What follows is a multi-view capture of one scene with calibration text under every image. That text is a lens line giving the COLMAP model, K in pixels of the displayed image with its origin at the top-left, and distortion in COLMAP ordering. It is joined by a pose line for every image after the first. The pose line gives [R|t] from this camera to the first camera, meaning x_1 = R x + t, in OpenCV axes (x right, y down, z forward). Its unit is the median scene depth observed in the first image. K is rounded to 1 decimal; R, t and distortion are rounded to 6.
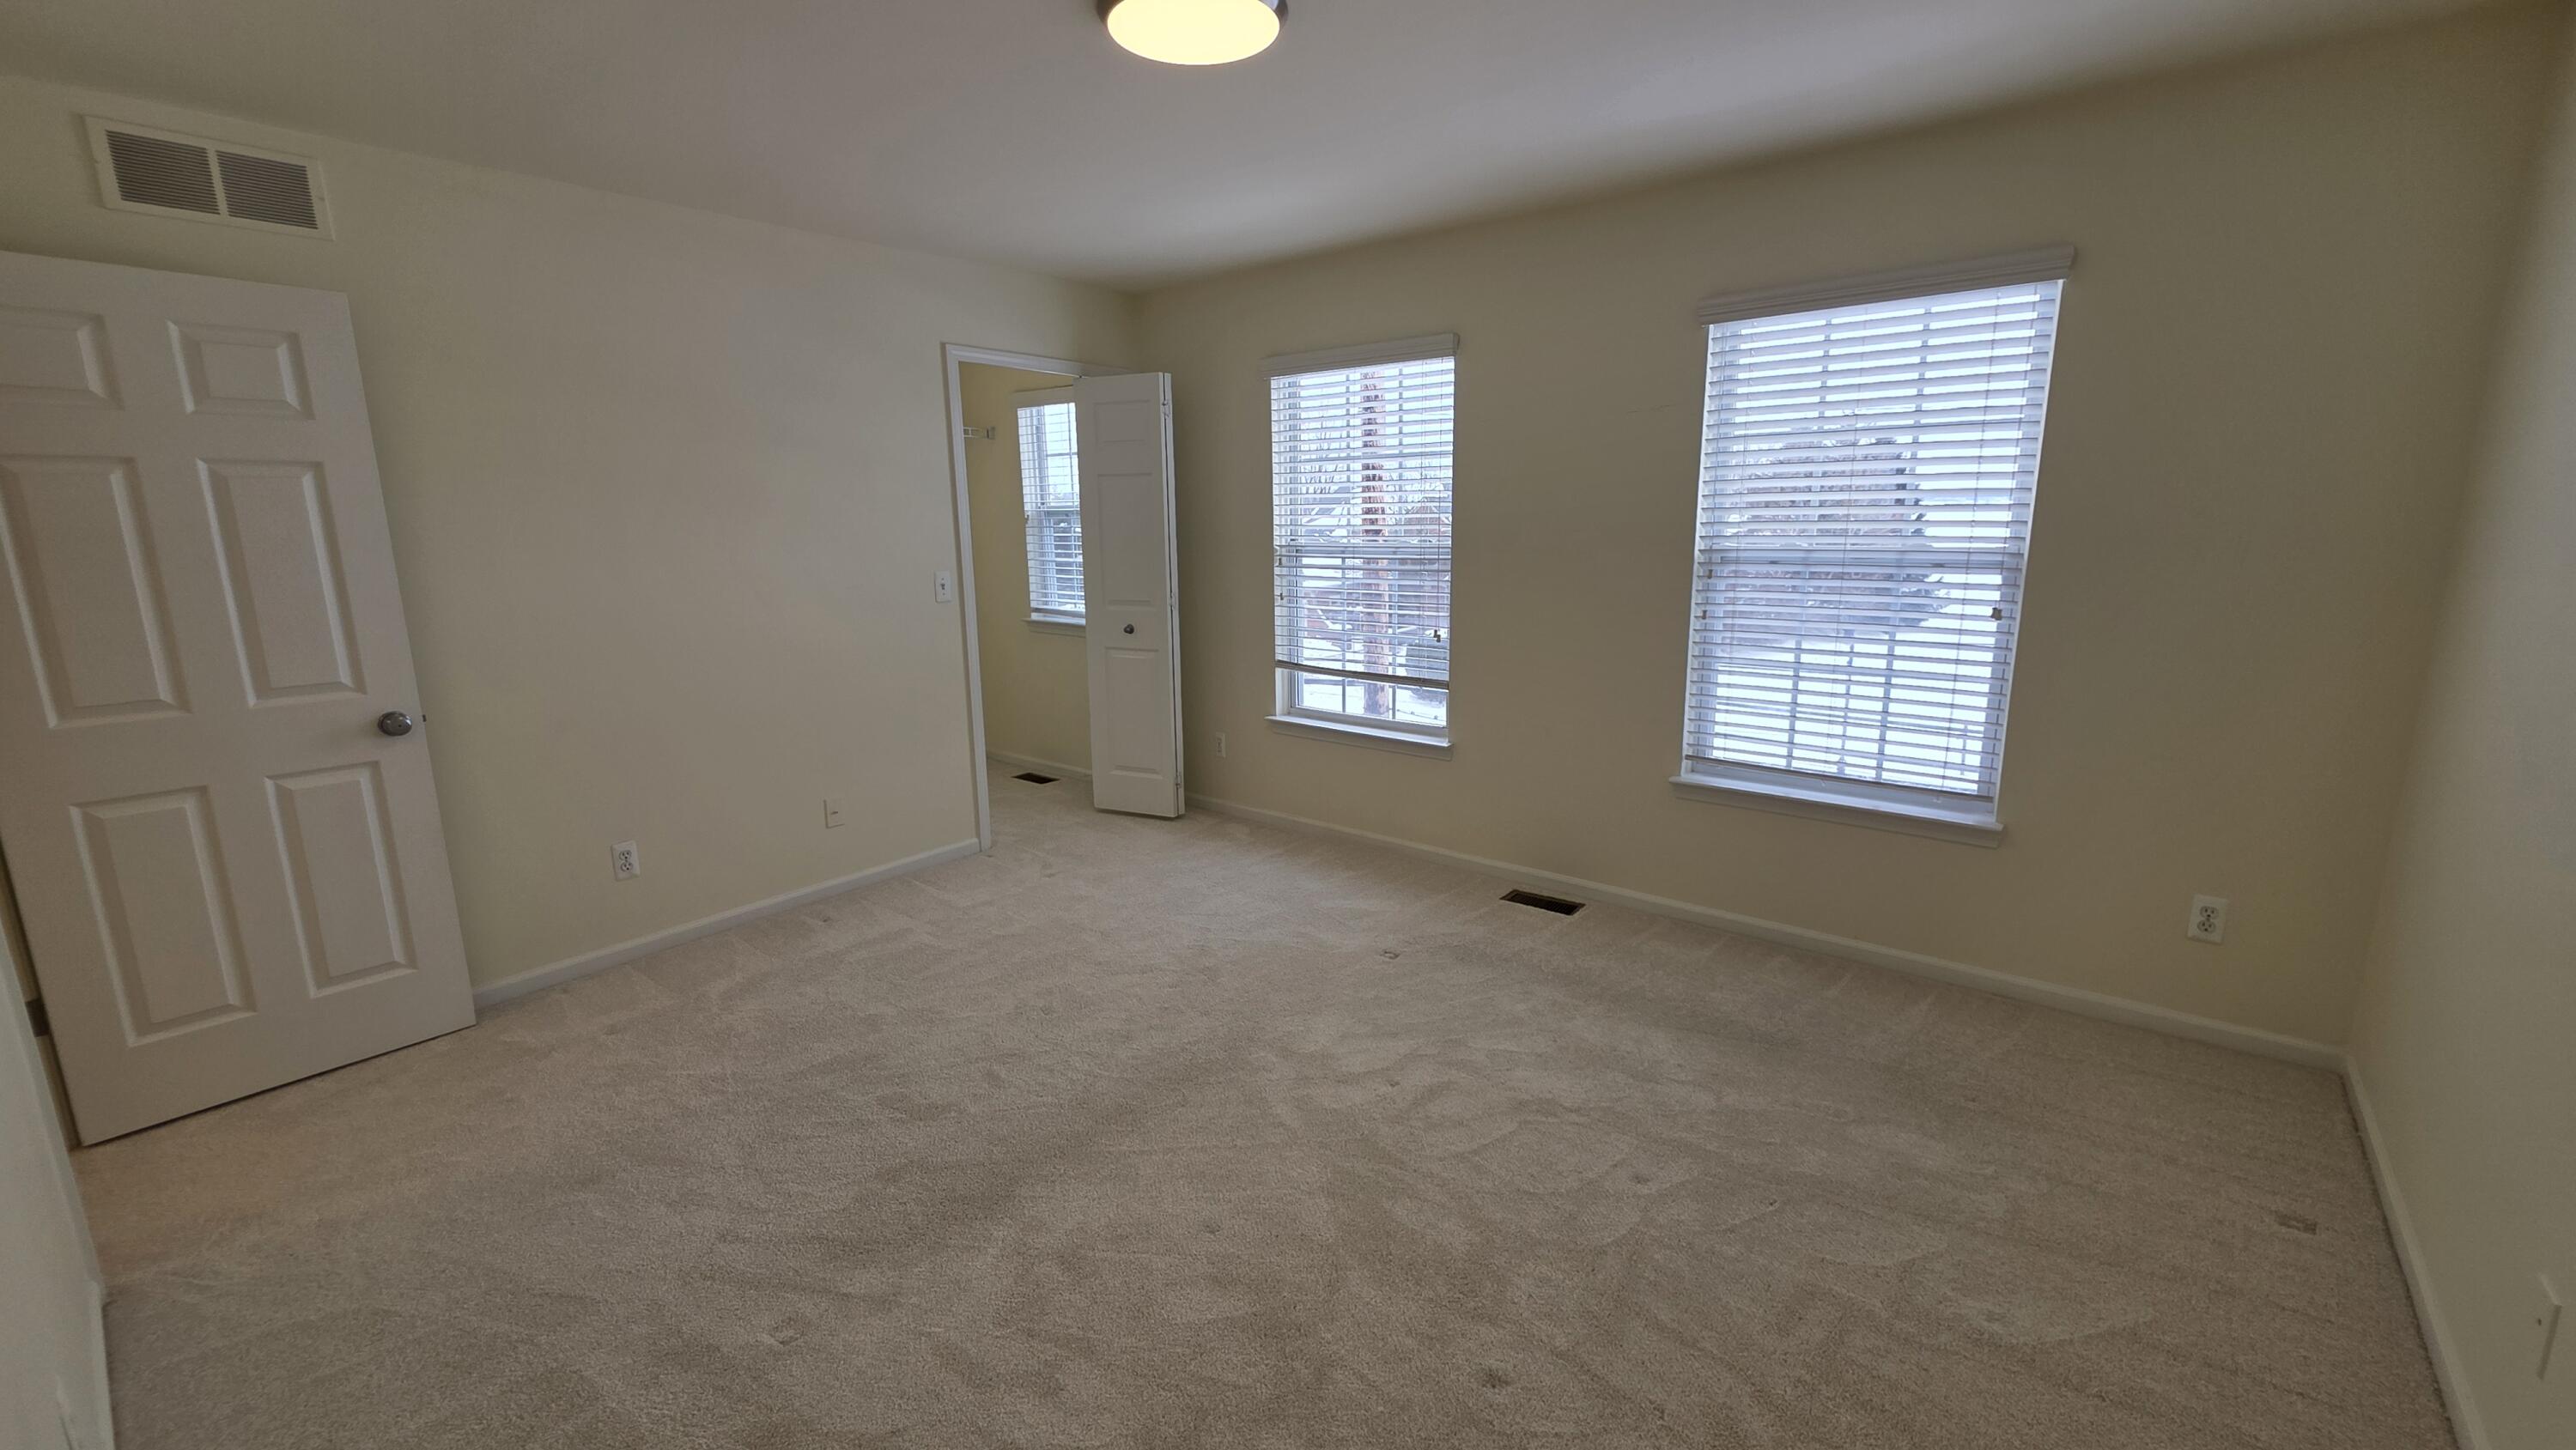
lens RADIAL K [[1024.5, 0, 1281.3], [0, 1024.5, 704.0], [0, 0, 1]] dist [0.004206, -0.000330]
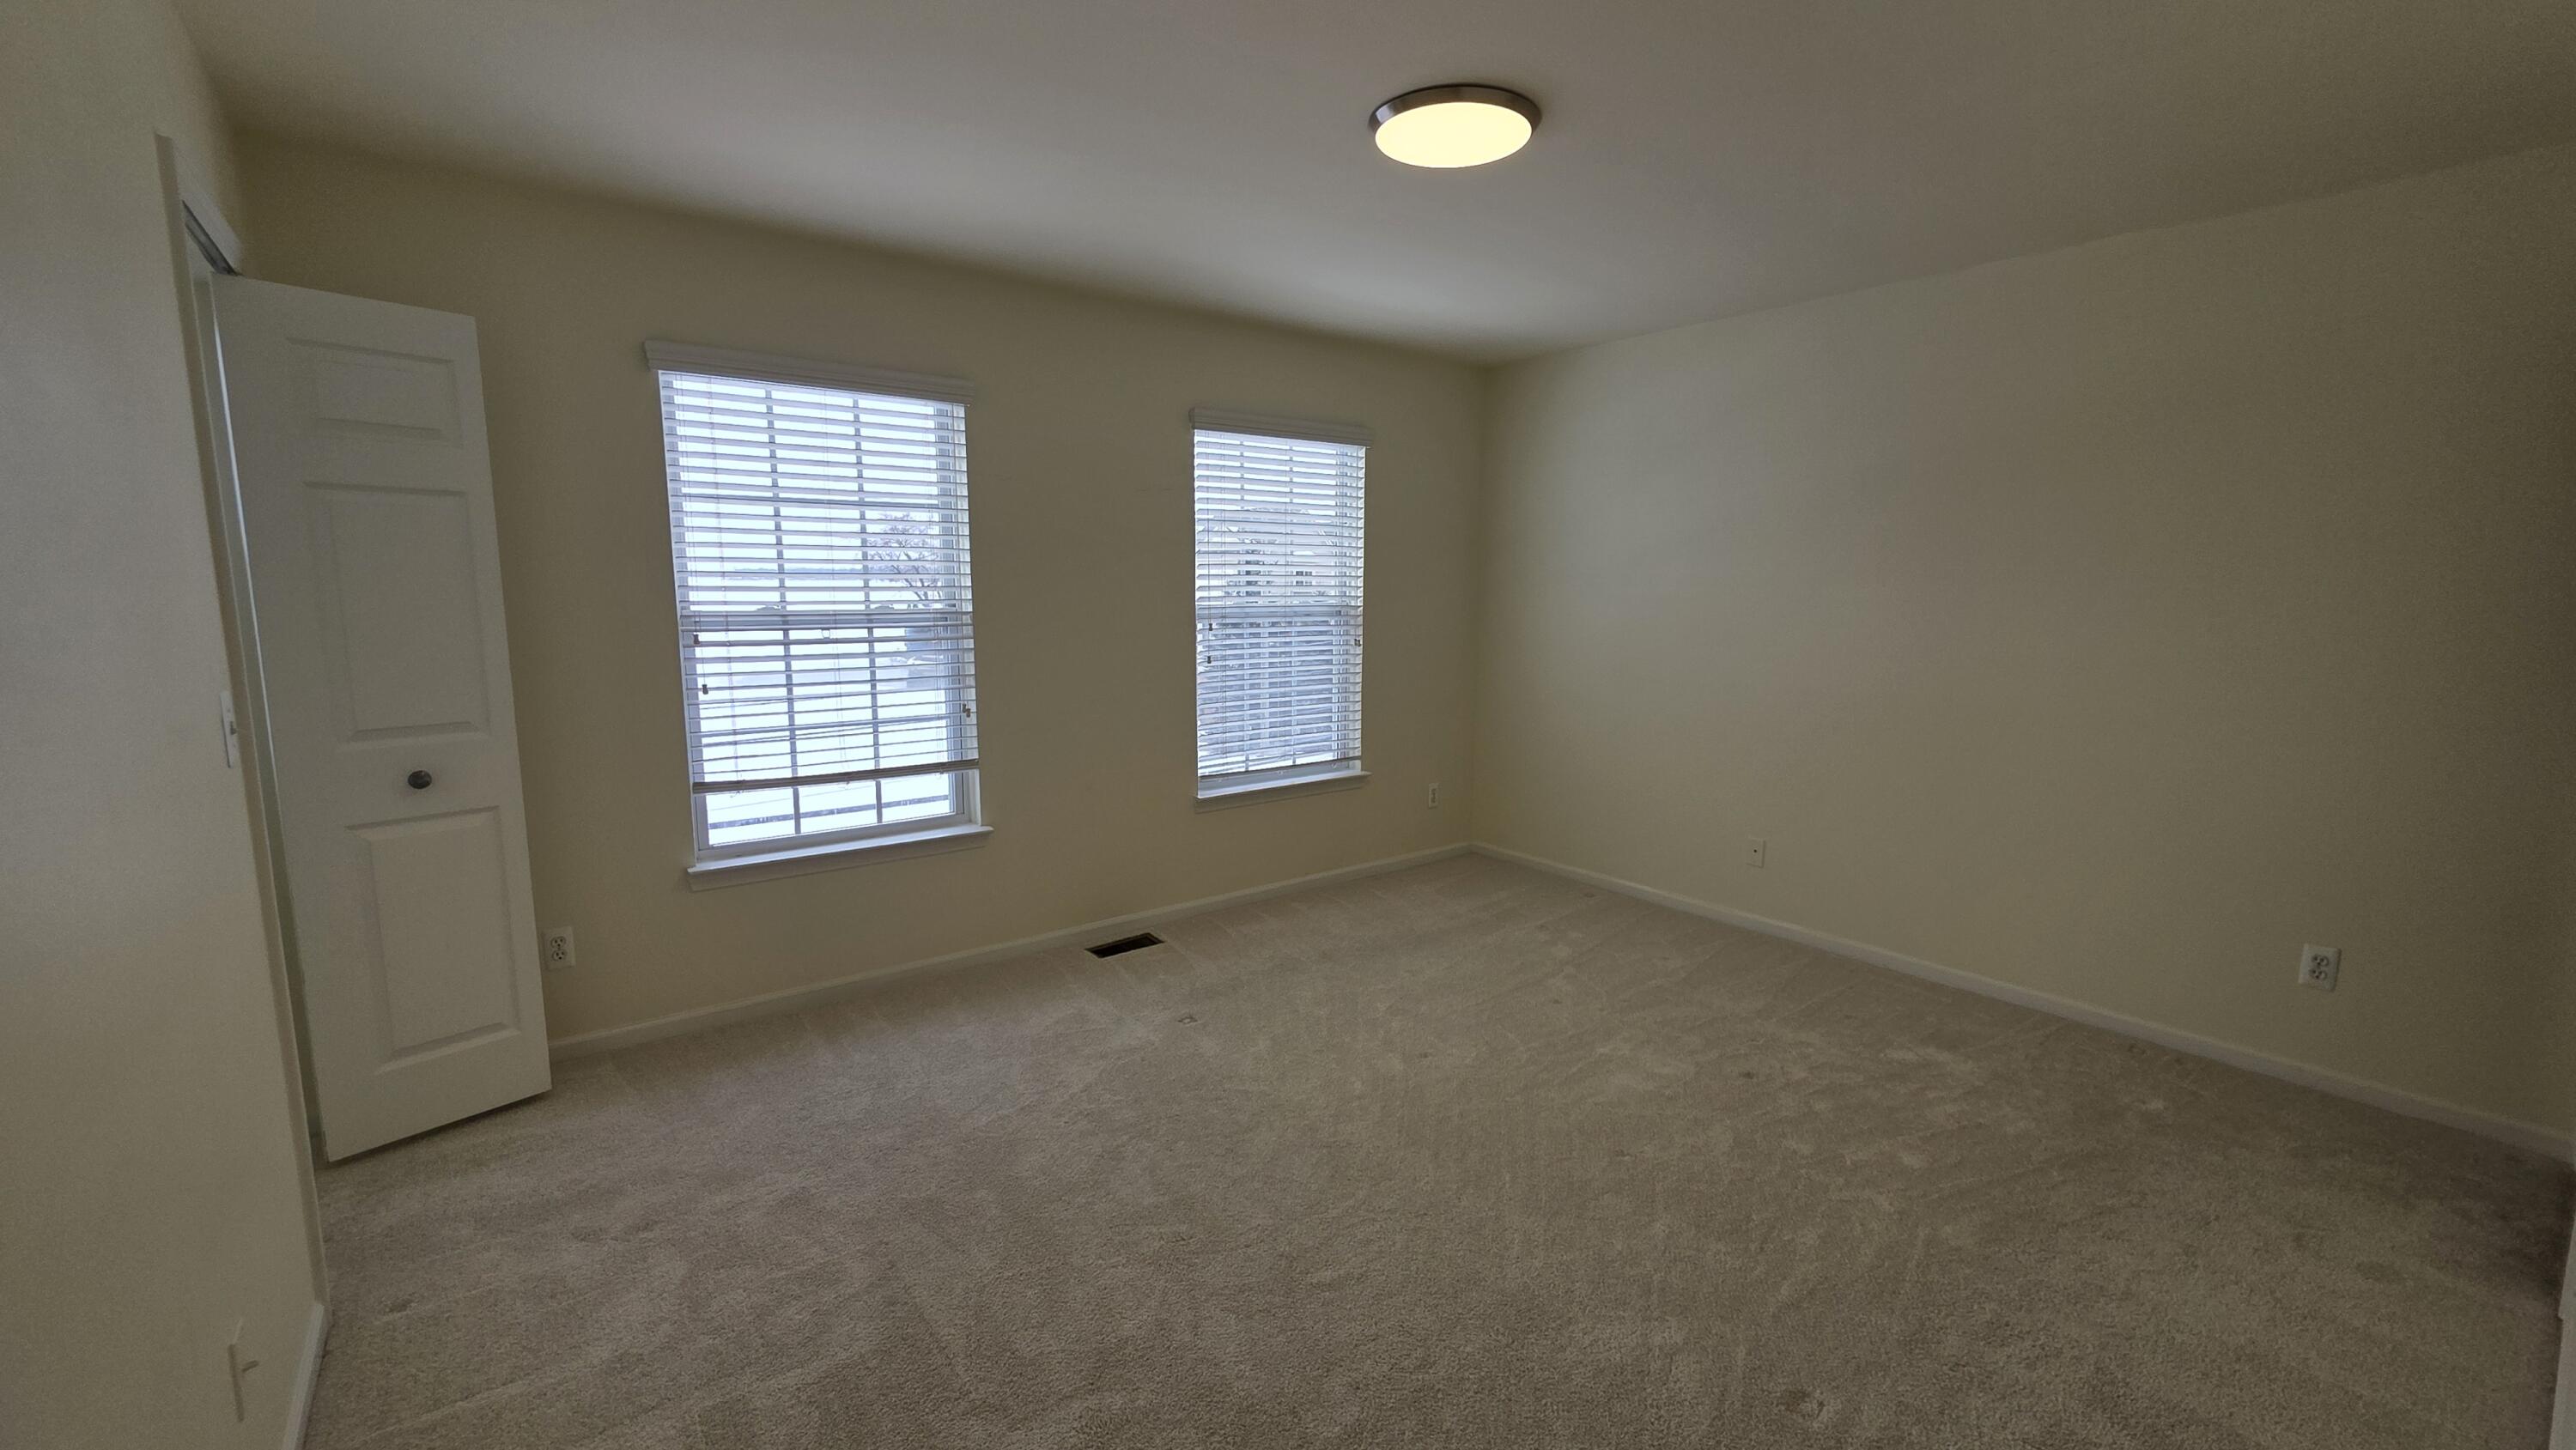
lens RADIAL K [[1024.5, 0, 1302.7], [0, 1024.5, 704.8], [0, 0, 1]] dist [0.004206, -0.000330]
pose [[0.233303, -0.106706, 0.966532, -0.685572], [0.167552, 0.983506, 0.068136, -0.088484], [-0.957860, 0.146048, 0.247333, 0.530130]]
